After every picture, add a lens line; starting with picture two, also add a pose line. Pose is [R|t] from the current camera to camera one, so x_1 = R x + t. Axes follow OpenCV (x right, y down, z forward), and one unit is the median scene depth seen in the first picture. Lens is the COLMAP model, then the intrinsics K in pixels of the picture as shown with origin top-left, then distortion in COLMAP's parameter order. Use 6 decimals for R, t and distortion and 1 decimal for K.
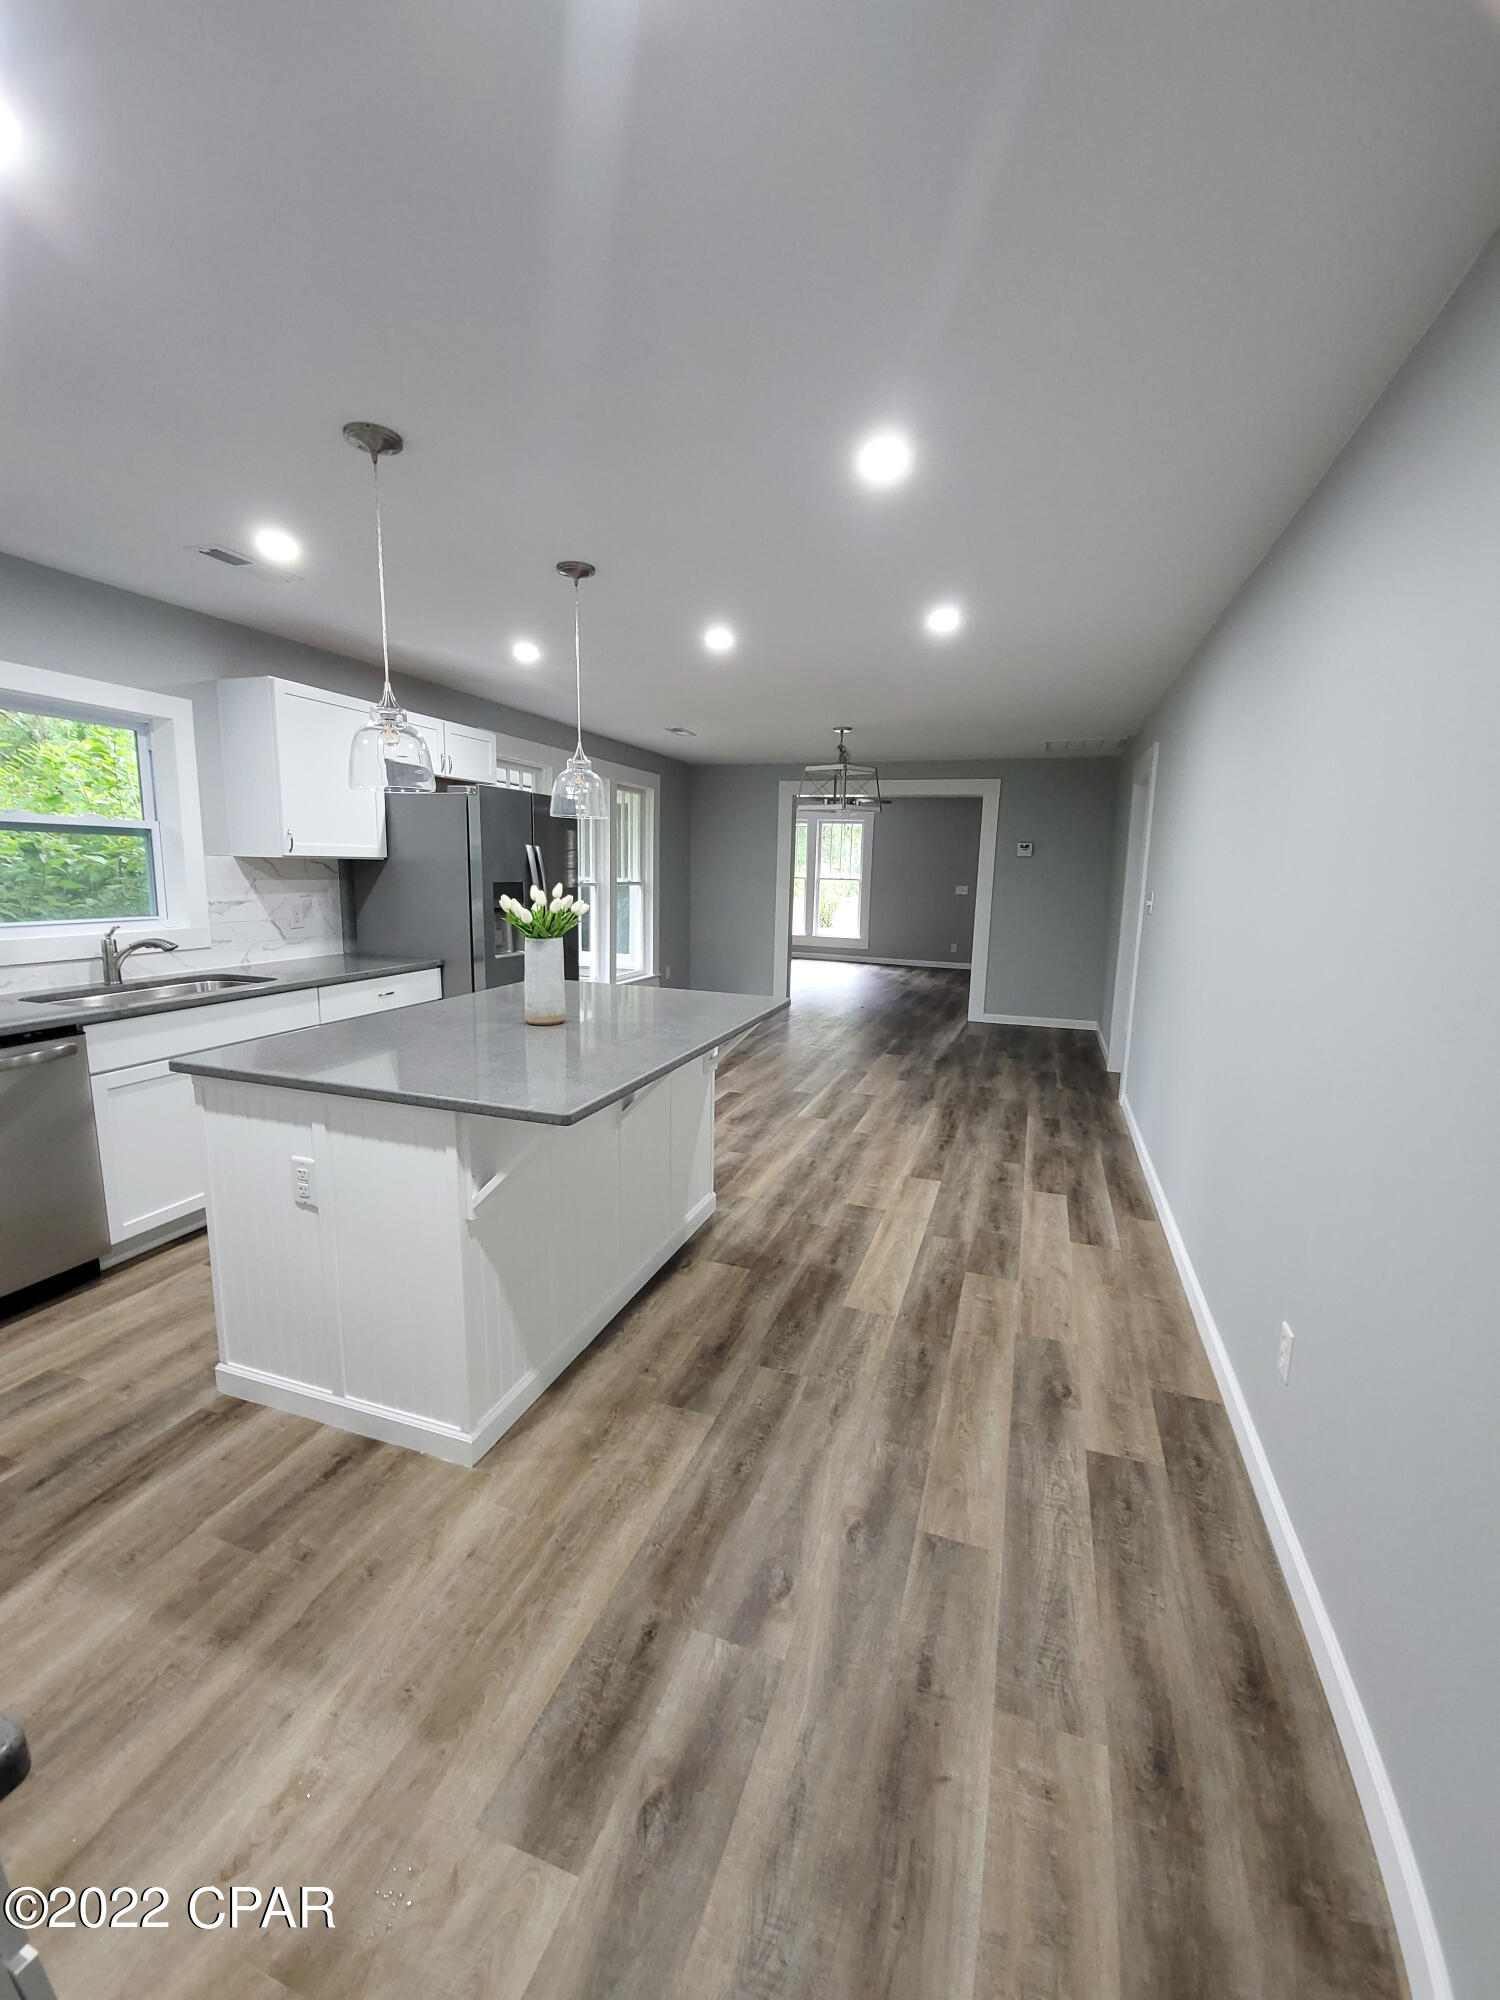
lens RADIAL K [[813.0, 0, 749.7], [0, 813.0, 1004.1], [0, 0, 1]] dist [0.005880, -0.005421]
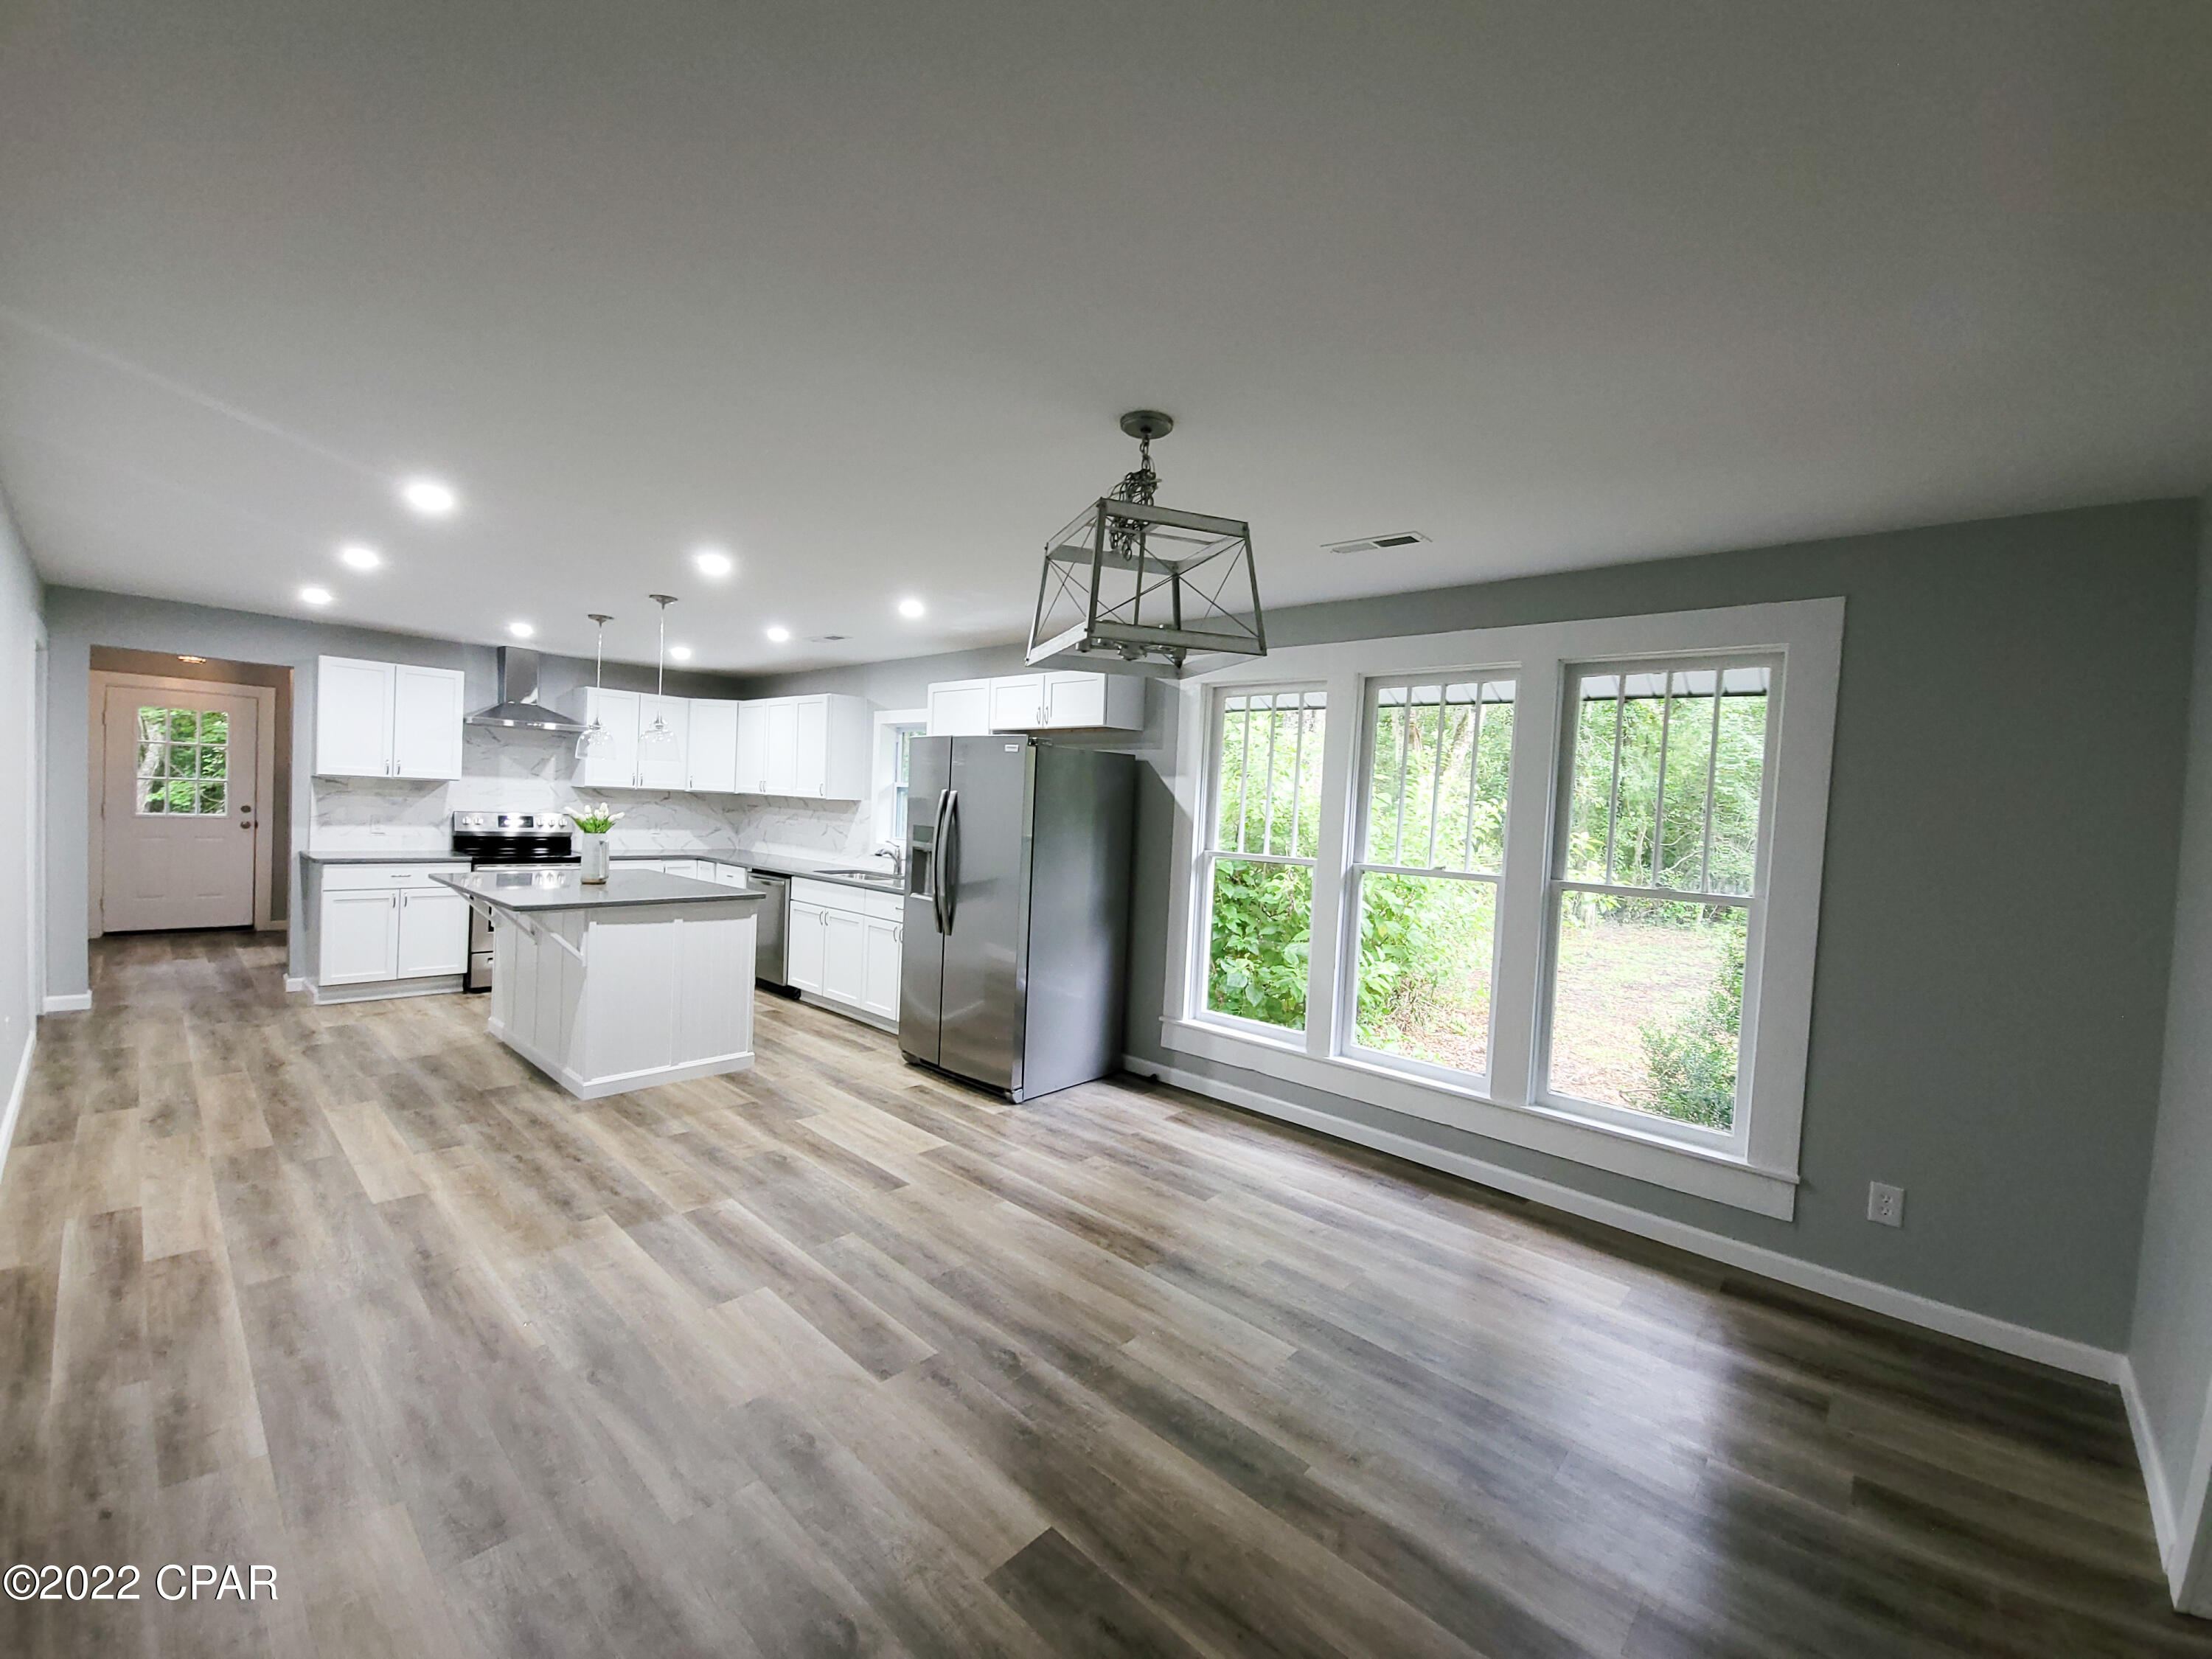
lens RADIAL K [[899.2, 0, 1107.5], [0, 899.2, 826.9], [0, 0, 1]] dist [0.005880, -0.005421]
pose [[-0.392482, -0.015376, -0.919631, 0.795137], [-0.208620, 0.975289, 0.072729, -0.339805], [0.895788, 0.220398, -0.385991, 2.001812]]
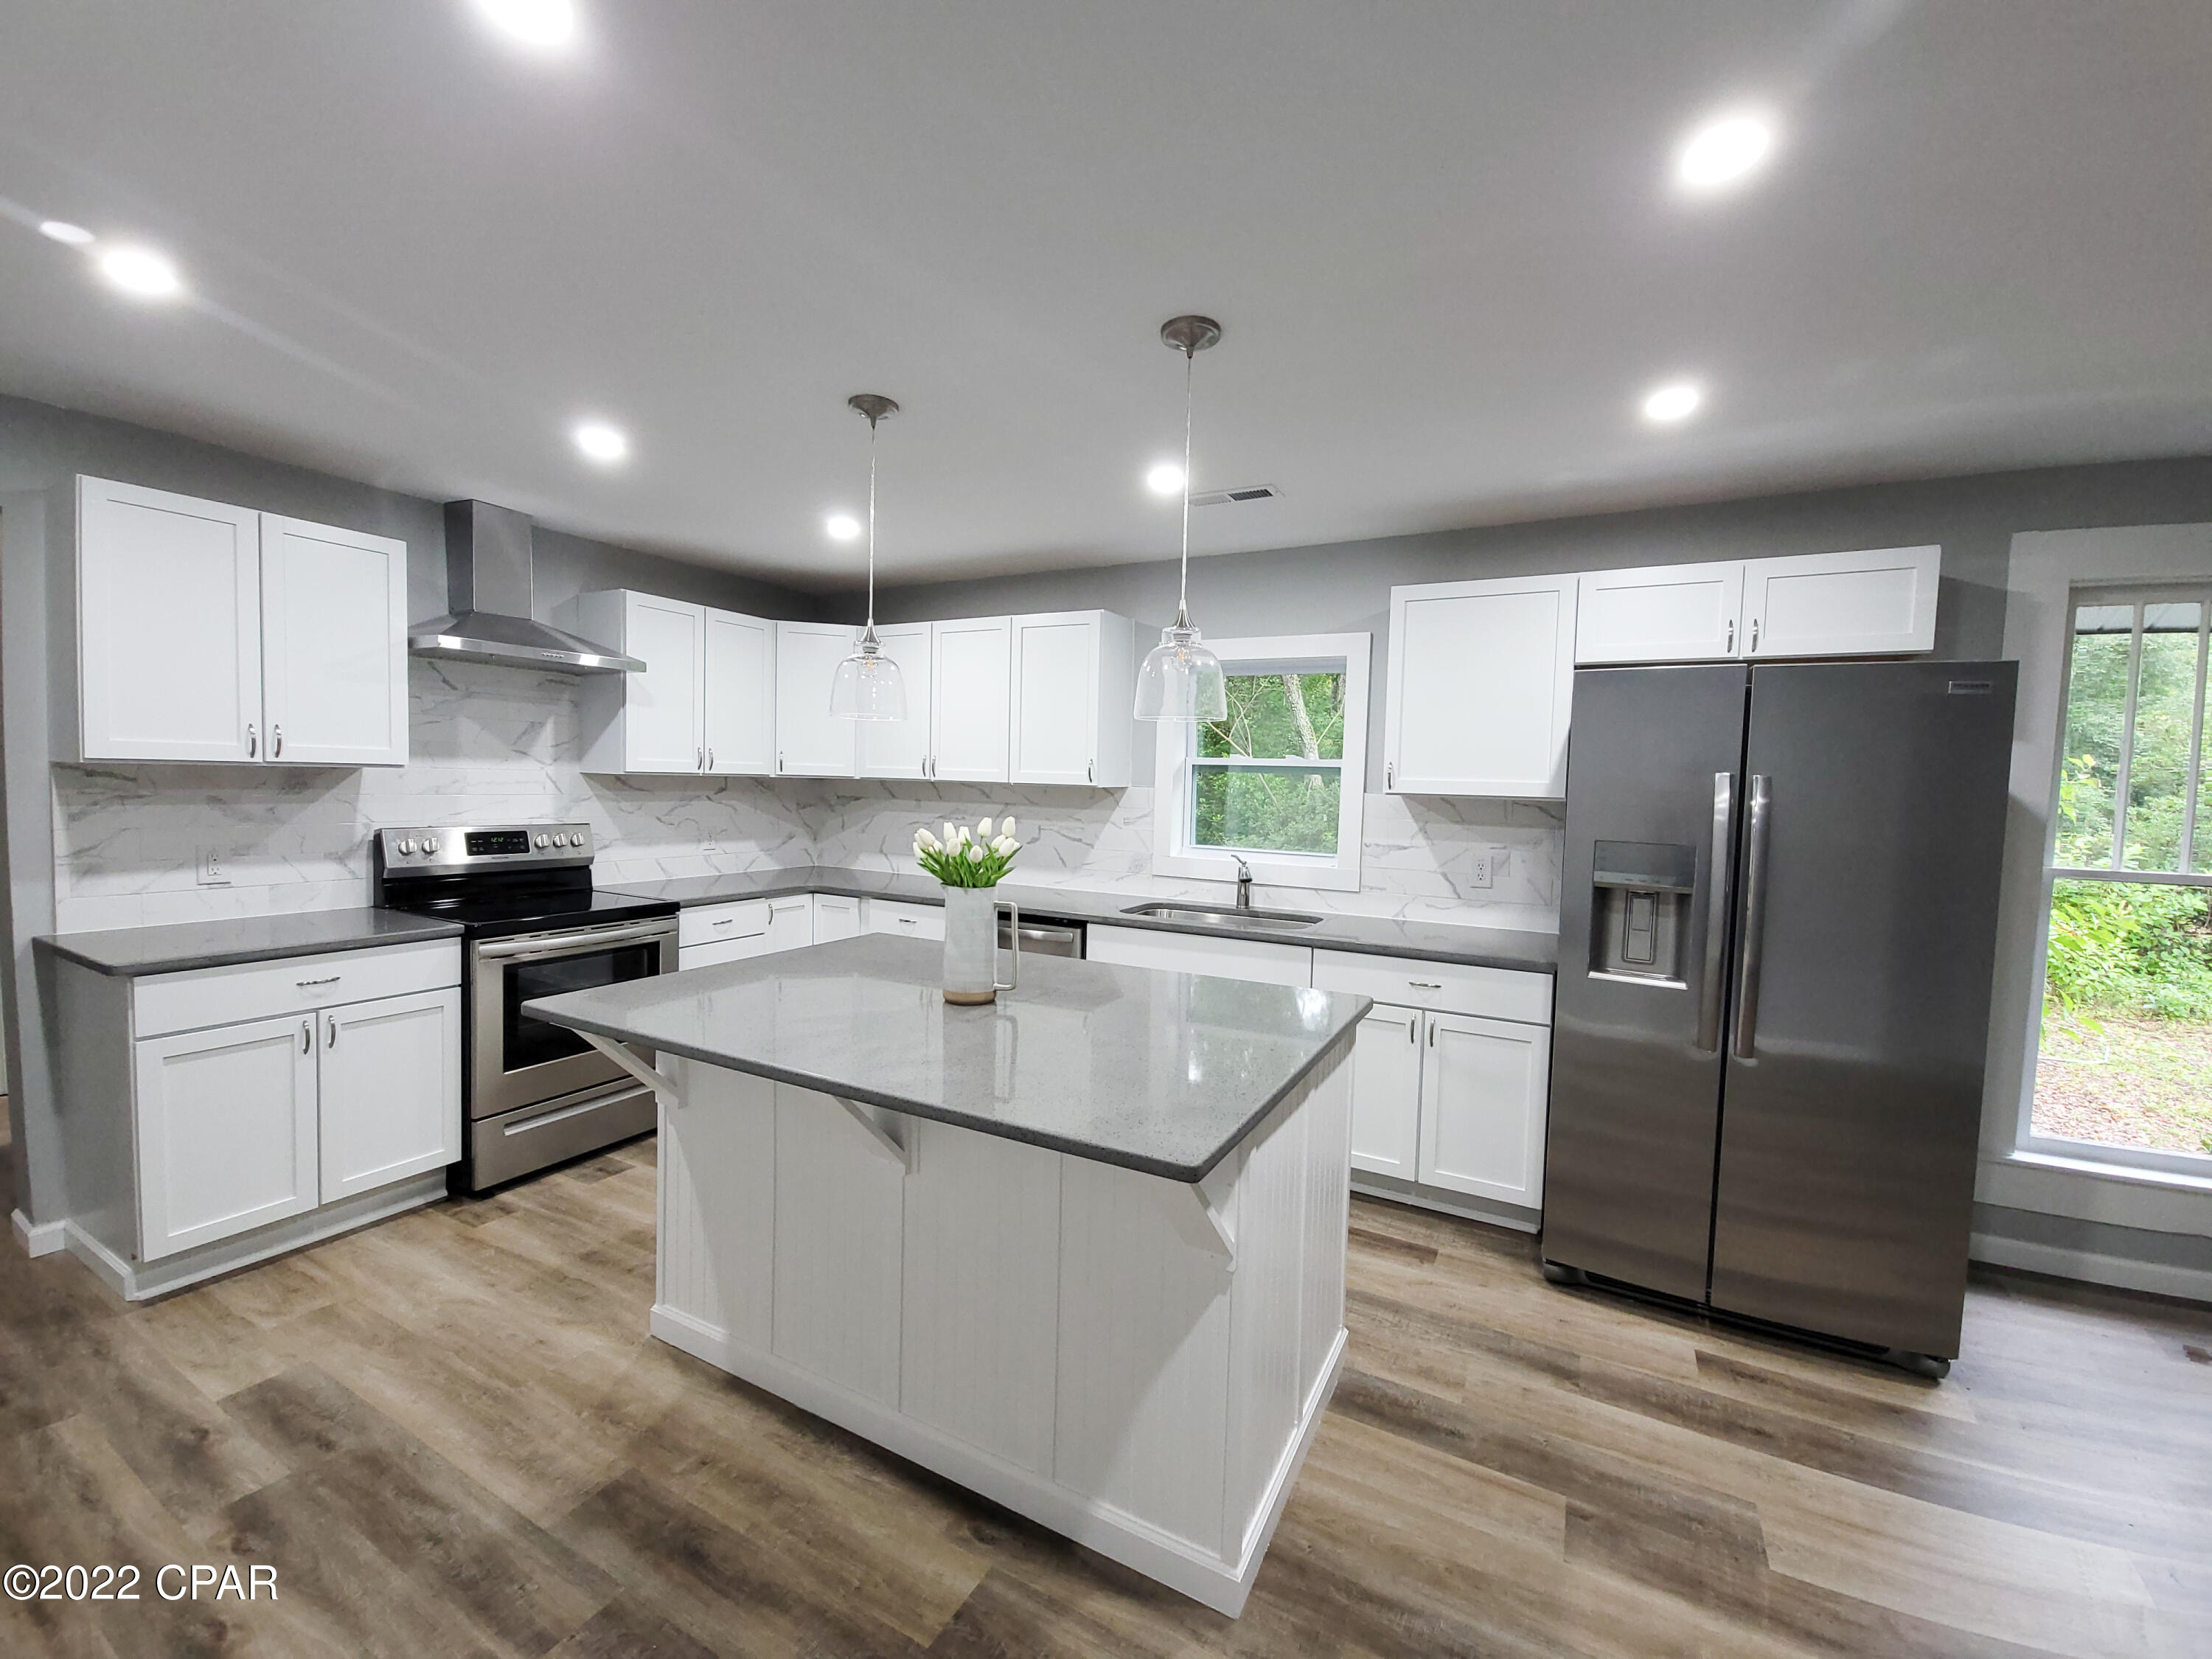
lens RADIAL K [[899.2, 0, 1109.7], [0, 899.2, 828.7], [0, 0, 1]] dist [0.005880, -0.005421]
pose [[-0.156084, 0.027829, -0.987352, 0.404481], [-0.195782, 0.978899, 0.058540, -0.153073], [0.968146, 0.202443, -0.147342, 0.915277]]
